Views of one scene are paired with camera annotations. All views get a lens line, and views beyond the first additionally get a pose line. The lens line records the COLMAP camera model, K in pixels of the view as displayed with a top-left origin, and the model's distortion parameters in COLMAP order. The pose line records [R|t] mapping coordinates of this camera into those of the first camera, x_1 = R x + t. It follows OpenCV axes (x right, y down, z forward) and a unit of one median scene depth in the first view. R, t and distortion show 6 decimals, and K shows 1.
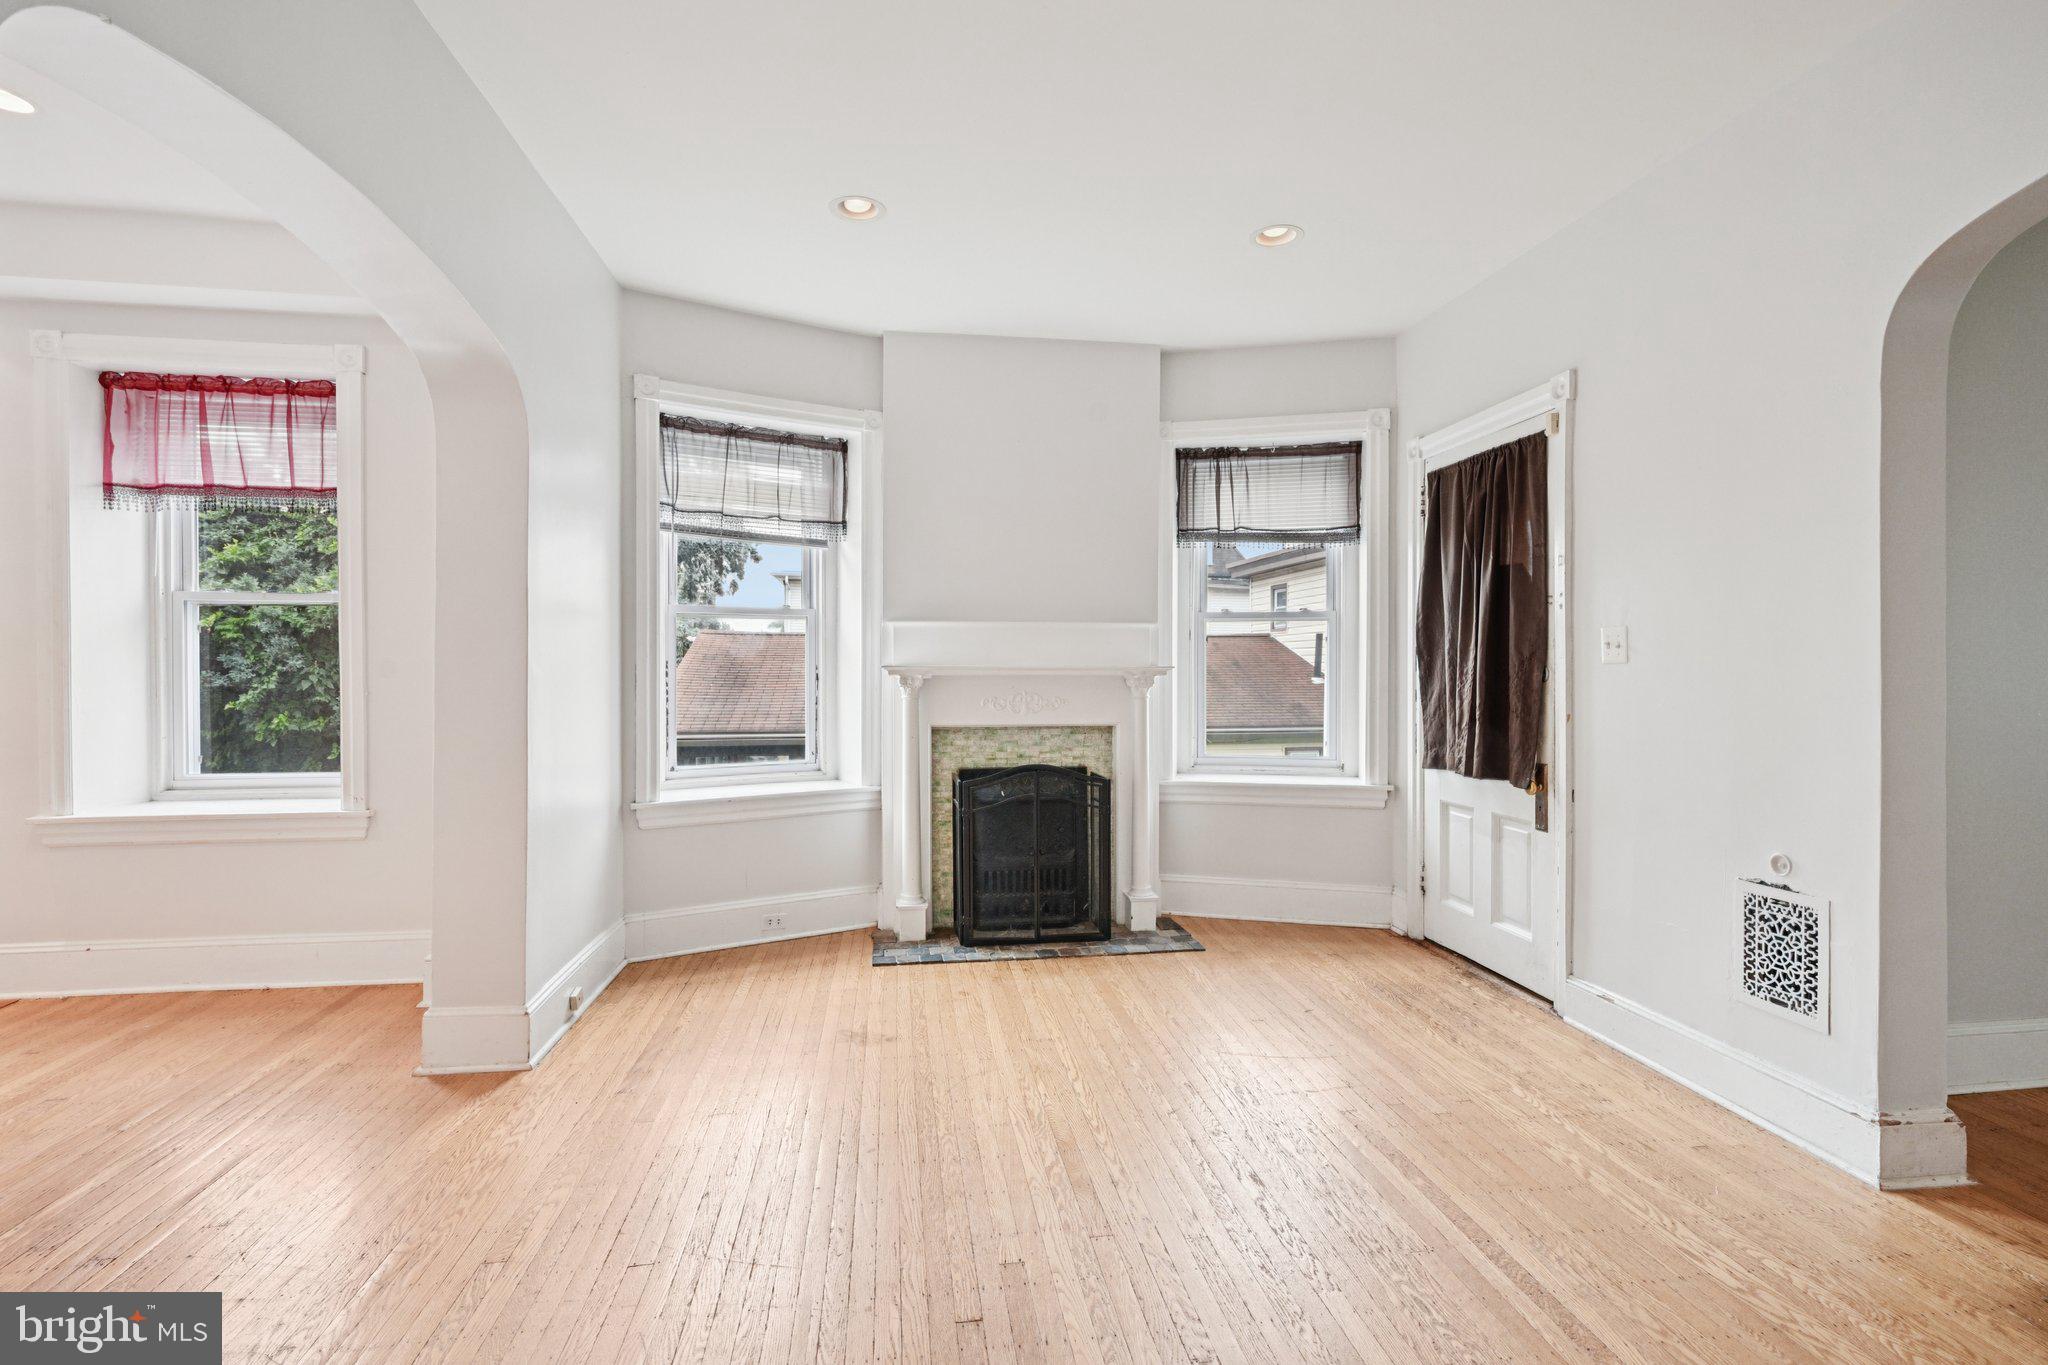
lens RADIAL K [[928.0, 0, 1068.1], [0, 928.0, 676.5], [0, 0, 1]] dist [-0.003308, -0.000841]
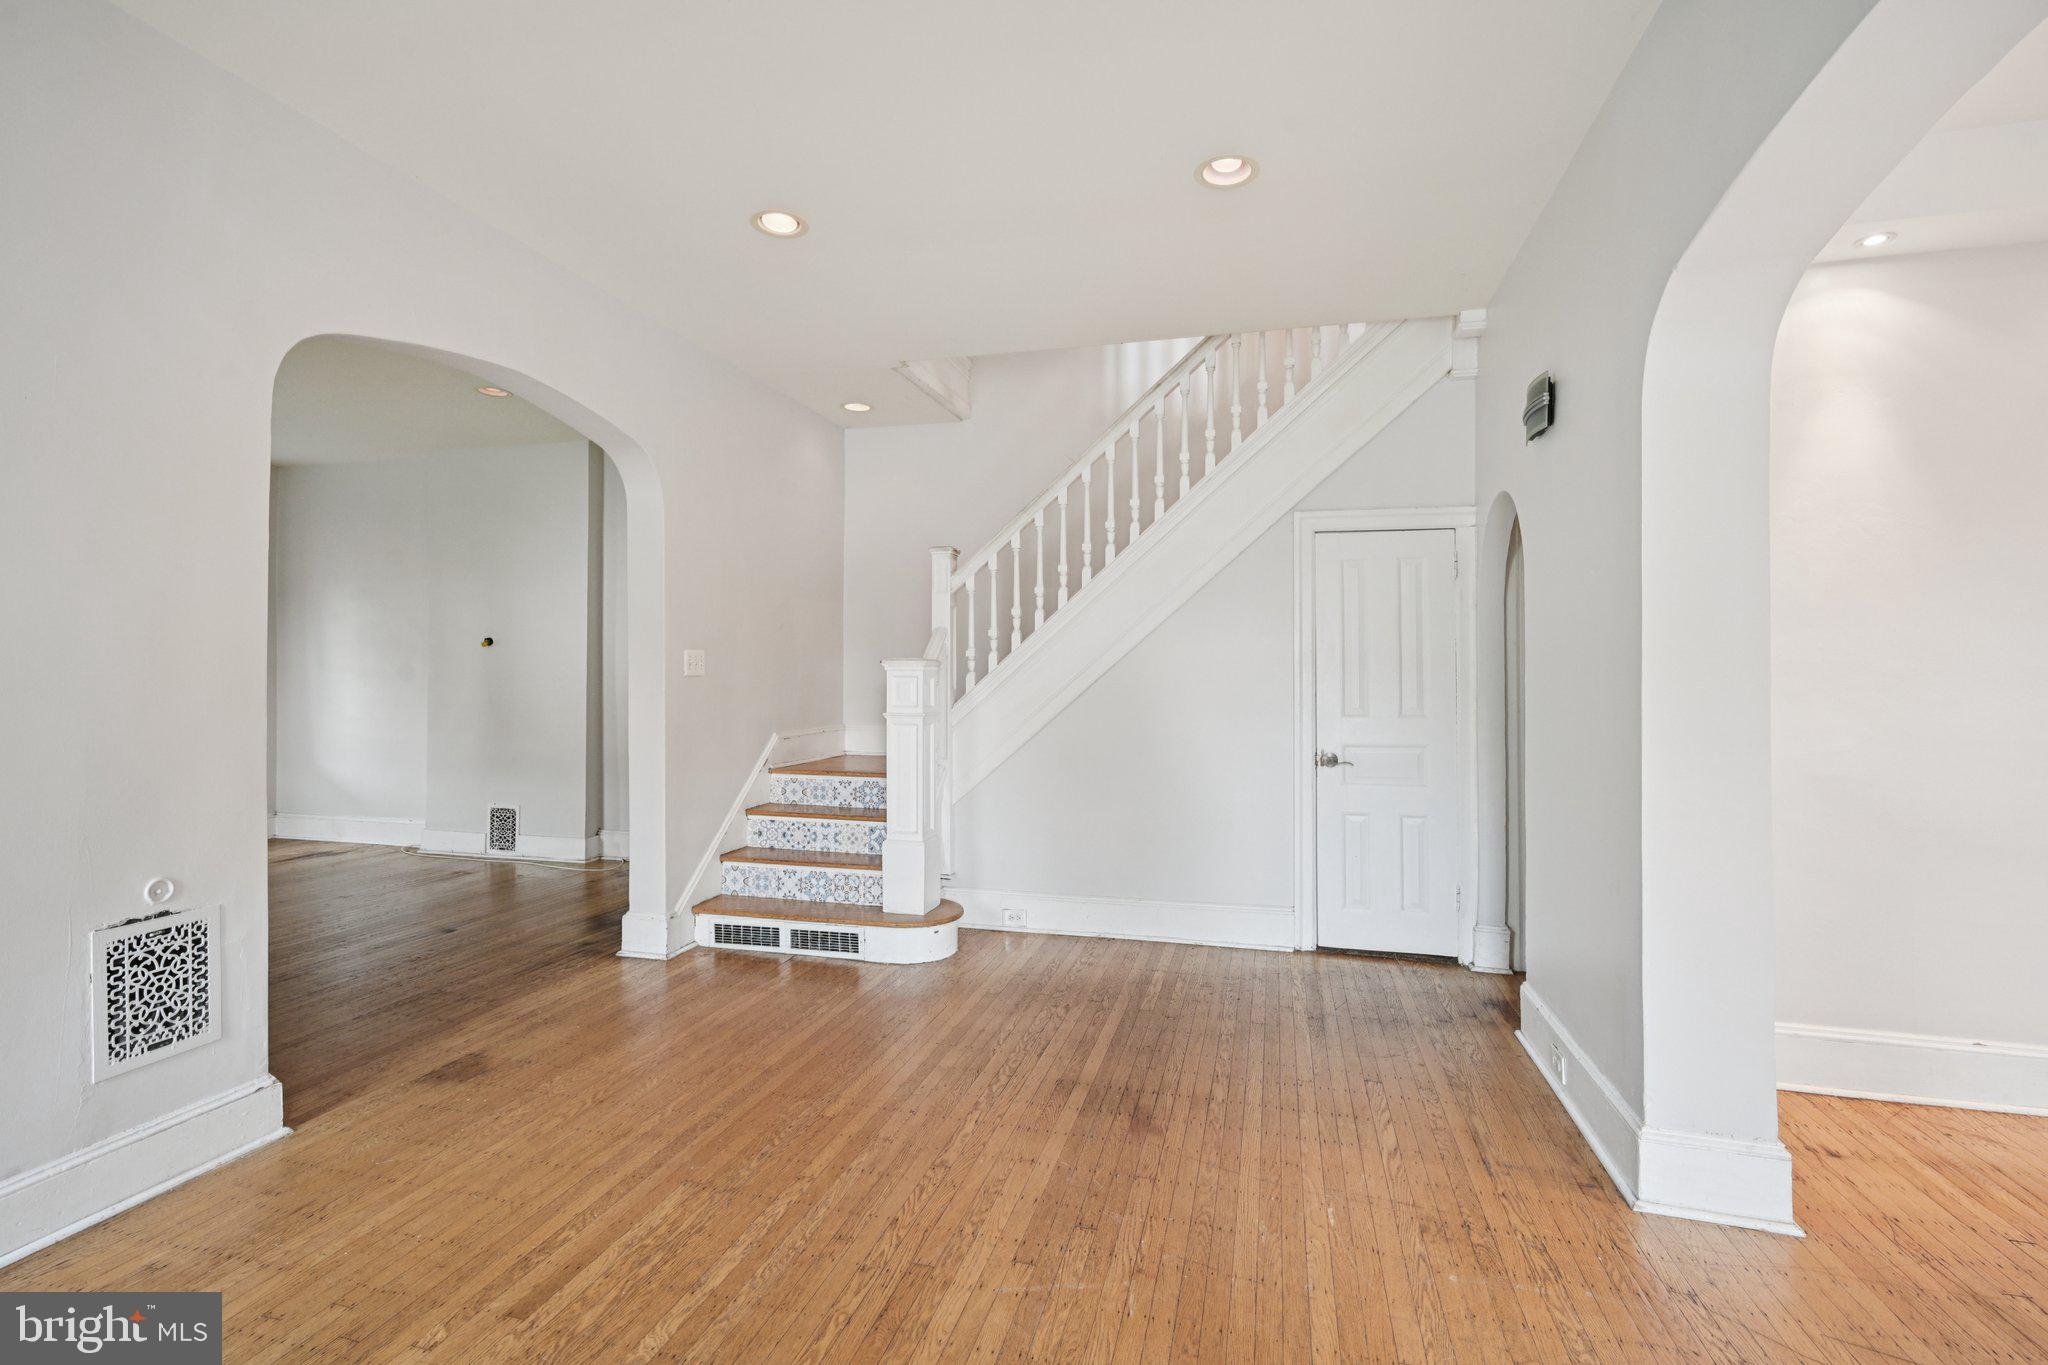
lens RADIAL K [[928.0, 0, 1015.4], [0, 928.0, 672.3], [0, 0, 1]] dist [-0.003308, -0.000841]
pose [[-0.893321, -0.002462, 0.449413, -0.228606], [-0.002755, 0.999996, 0.000003, -0.007290], [-0.449411, -0.001235, -0.893324, 0.860291]]
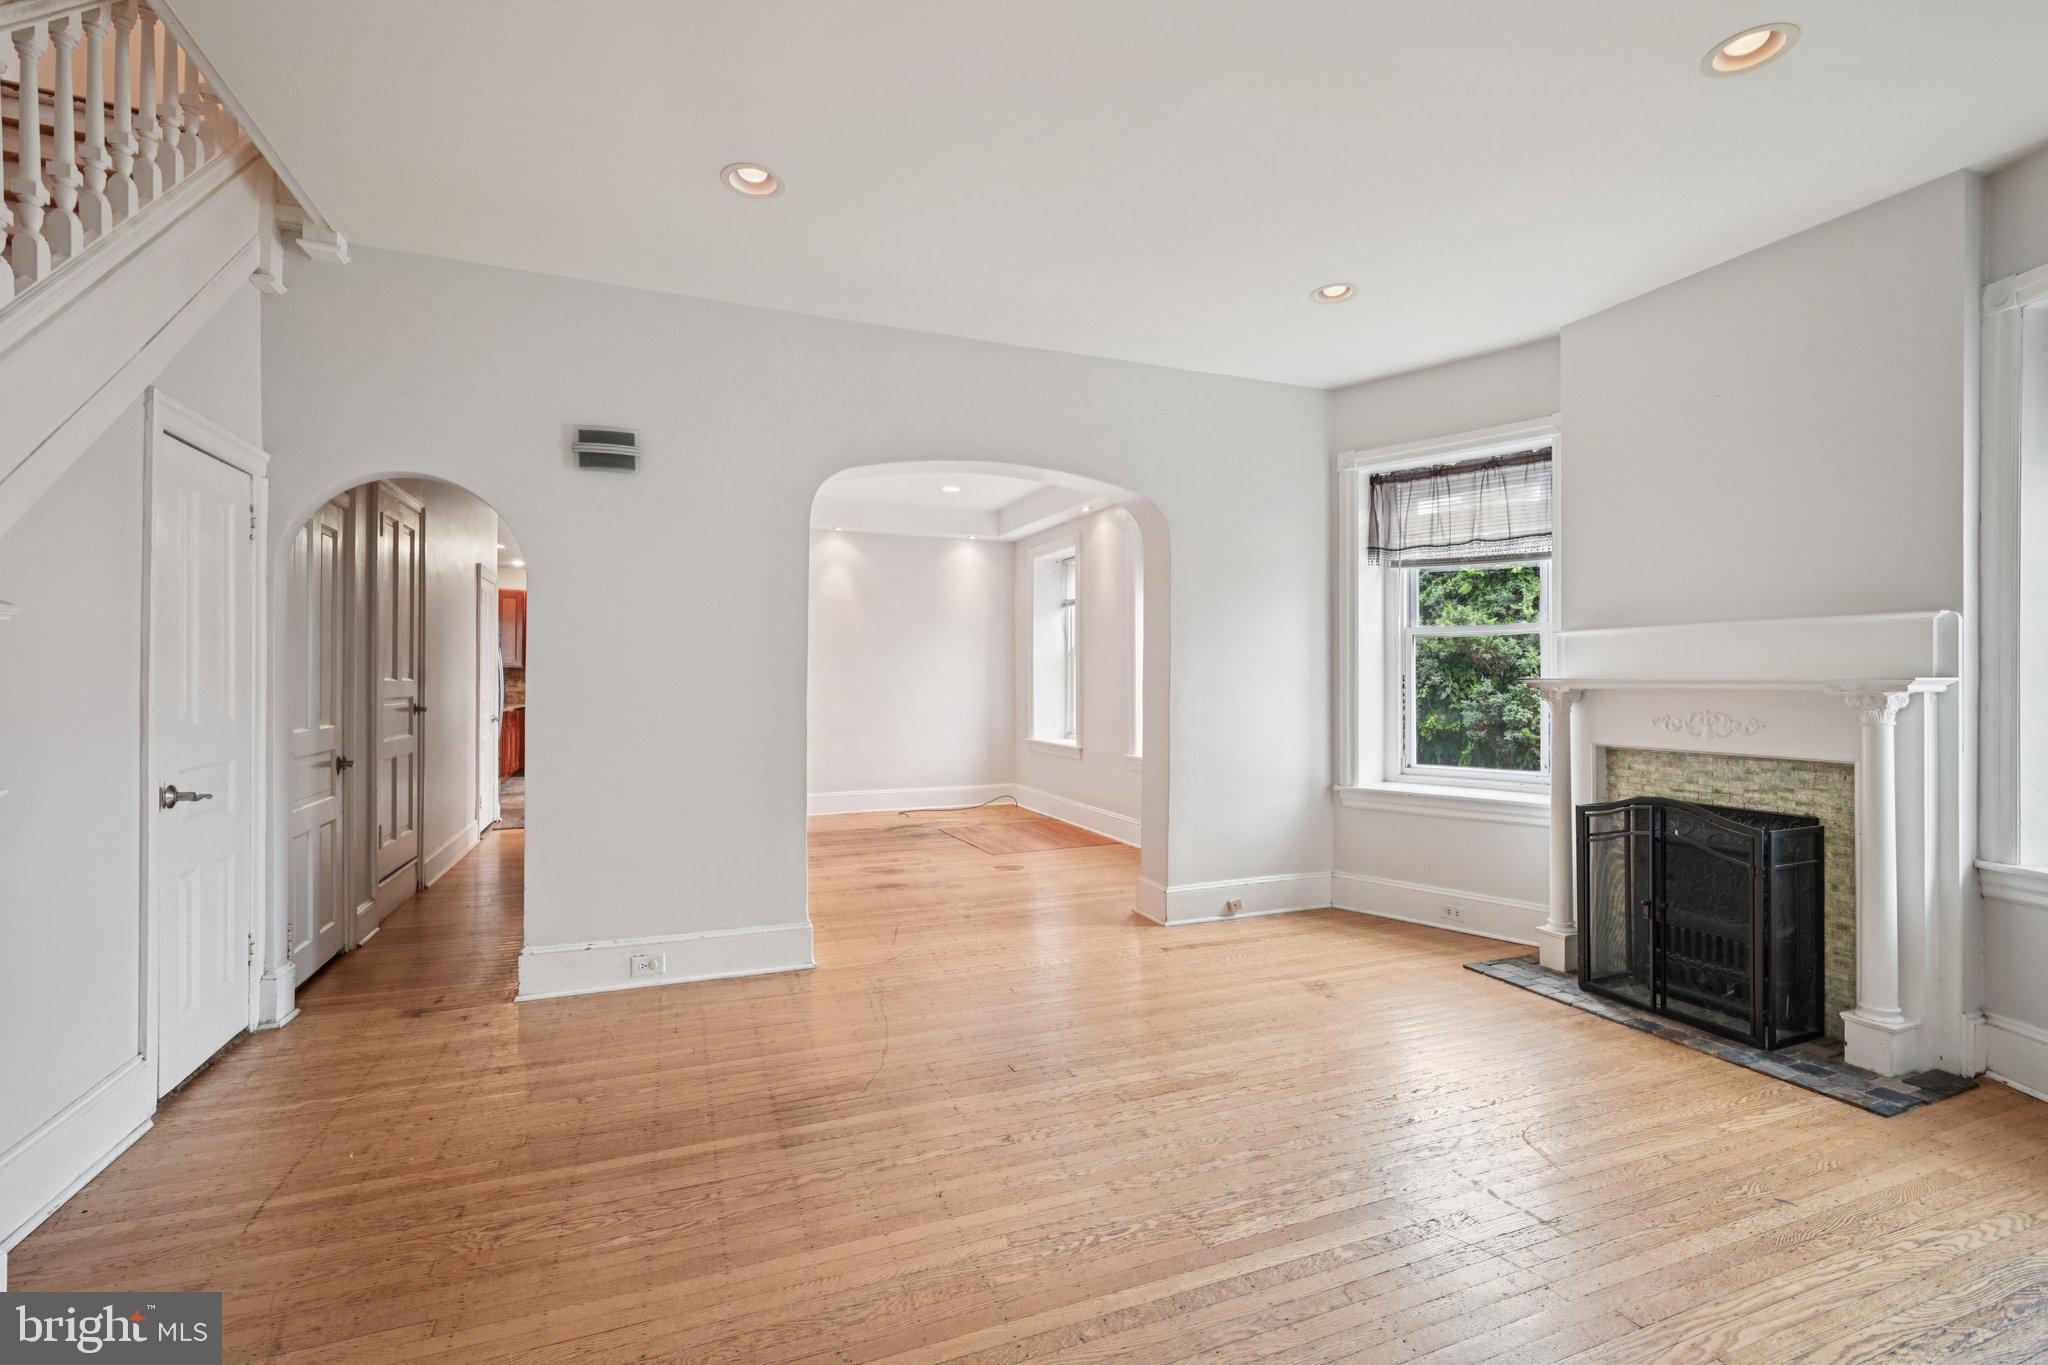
lens RADIAL K [[928.0, 0, 1018.2], [0, 928.0, 684.6], [0, 0, 1]] dist [-0.003308, -0.000841]
pose [[0.201314, 0.002068, -0.979525, 0.632154], [-0.012125, 0.999926, -0.000380, 0.002079], [0.979452, 0.011953, 0.201324, 0.267803]]
